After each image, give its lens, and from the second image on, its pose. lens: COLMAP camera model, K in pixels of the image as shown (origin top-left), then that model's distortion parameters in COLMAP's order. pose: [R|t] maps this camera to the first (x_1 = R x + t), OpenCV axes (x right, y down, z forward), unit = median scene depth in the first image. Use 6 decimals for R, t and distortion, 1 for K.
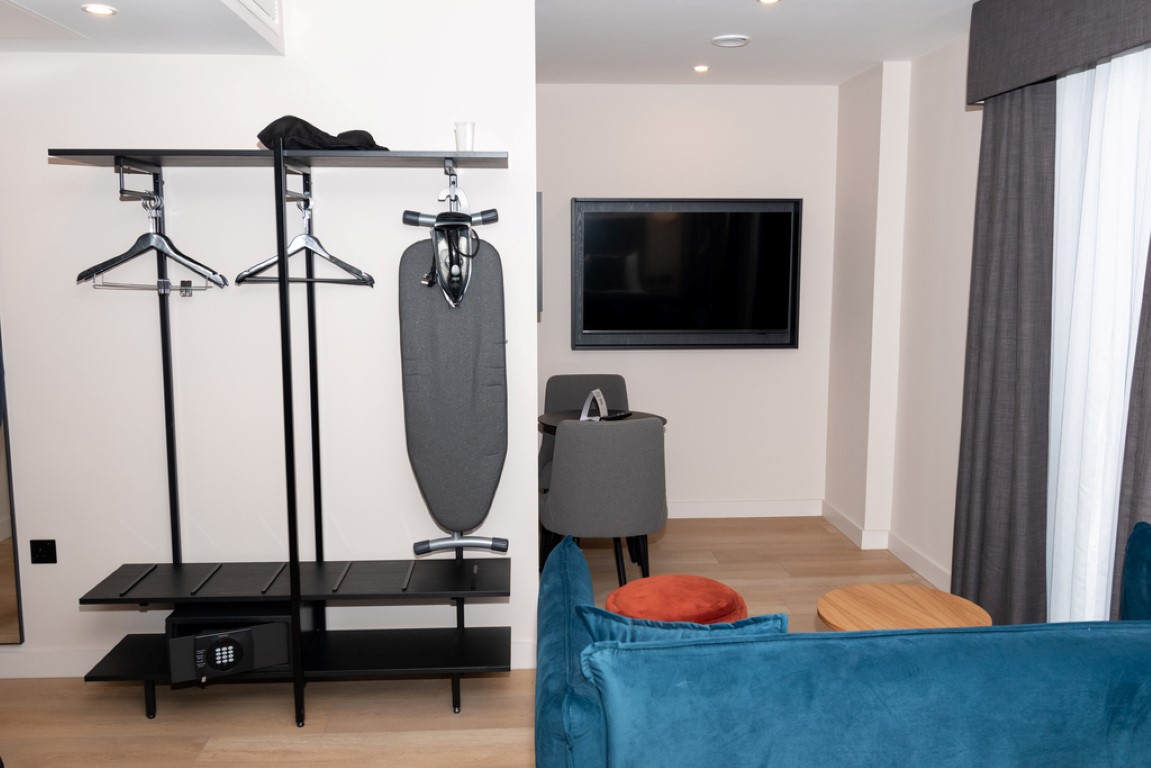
lens RADIAL K [[928.8, 0, 575.5], [0, 928.8, 384.0], [0, 0, 1]] dist [-0.005260, -0.006450]
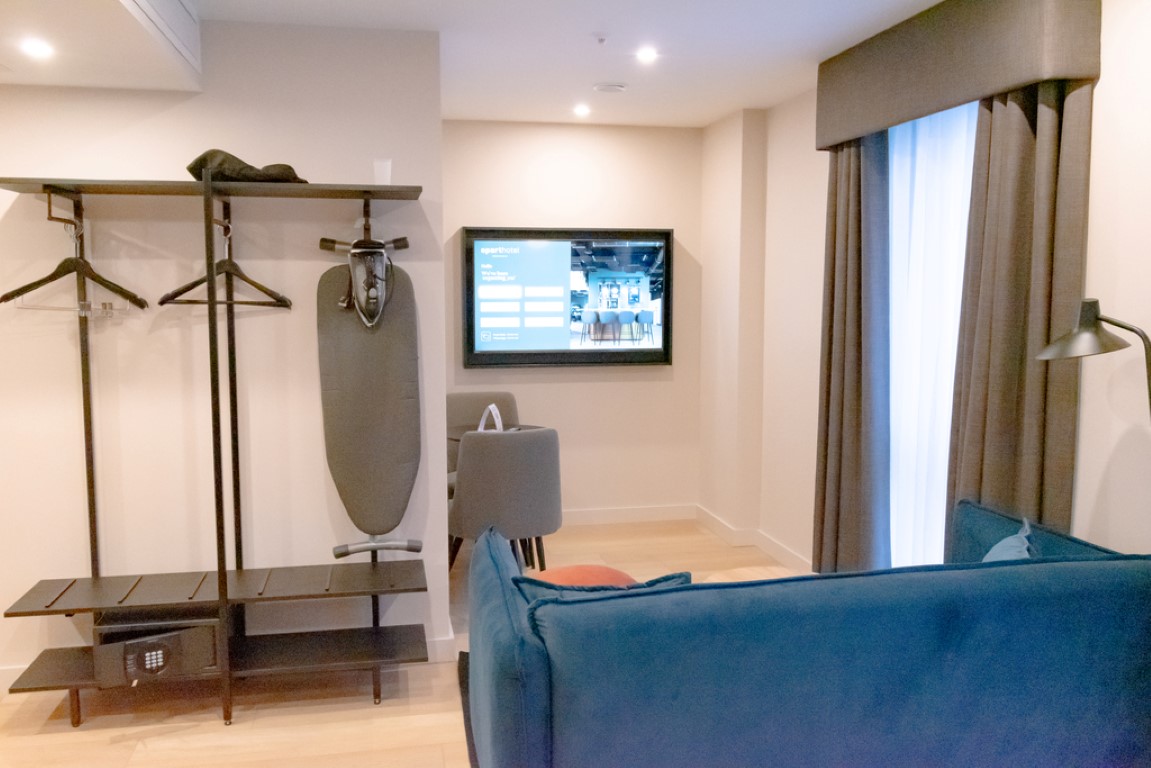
lens RADIAL K [[928.8, 0, 575.5], [0, 928.8, 384.0], [0, 0, 1]] dist [-0.005260, -0.006450]
pose [[0.989319, -0.013645, 0.145126, -0.052103], [0.017520, 0.999522, -0.025458, 0.015626], [-0.144710, 0.027729, 0.989086, -0.106846]]
